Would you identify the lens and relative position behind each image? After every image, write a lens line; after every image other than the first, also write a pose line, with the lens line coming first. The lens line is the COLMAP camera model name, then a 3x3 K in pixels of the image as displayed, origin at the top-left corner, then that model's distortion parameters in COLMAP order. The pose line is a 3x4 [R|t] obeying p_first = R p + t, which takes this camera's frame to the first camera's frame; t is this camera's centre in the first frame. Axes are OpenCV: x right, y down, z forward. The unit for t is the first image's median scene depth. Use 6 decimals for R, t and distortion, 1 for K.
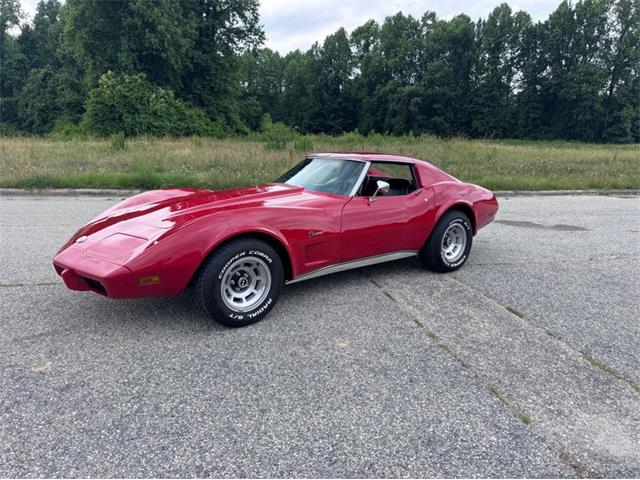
lens RADIAL K [[458.3, 0, 320.0], [0, 458.3, 240.0], [0, 0, 1]] dist [-0.003202, -0.011219]
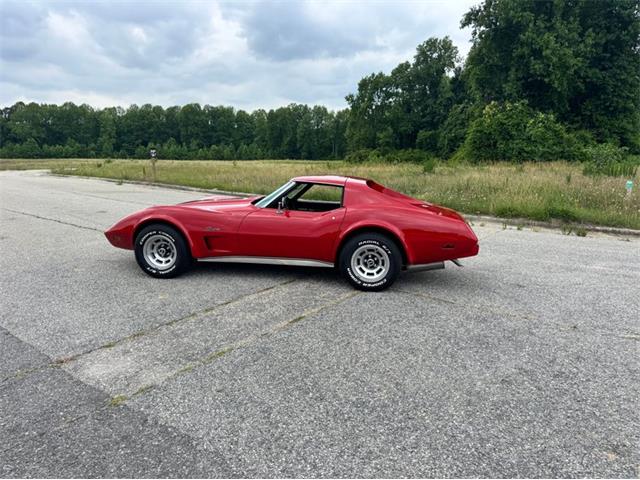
lens RADIAL K [[456.4, 0, 324.1], [0, 456.4, 239.7], [0, 0, 1]] dist [0.020018, -0.046435]
pose [[0.645278, 0.116532, -0.755008, 0.128172], [-0.156793, 0.987460, 0.018405, -0.006184], [0.747685, 0.106503, 0.655457, 0.032175]]
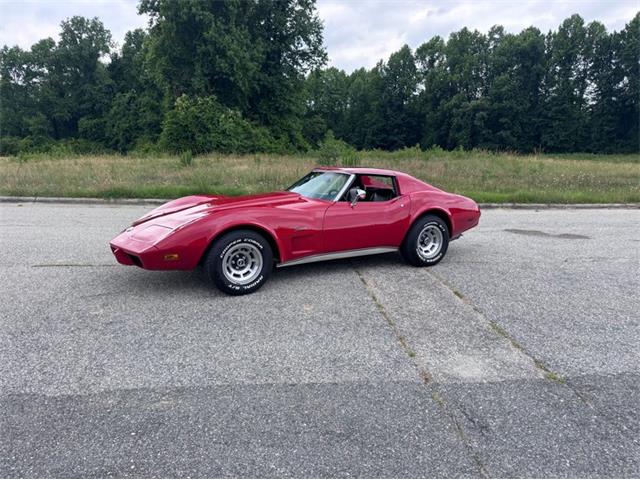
lens RADIAL K [[456.4, 0, 324.1], [0, 456.4, 239.7], [0, 0, 1]] dist [0.020018, -0.046435]
pose [[0.990834, 0.017327, -0.133970, 0.022877], [-0.021762, 0.999260, -0.031716, 0.005601], [0.133322, 0.034341, 0.990478, -0.027366]]
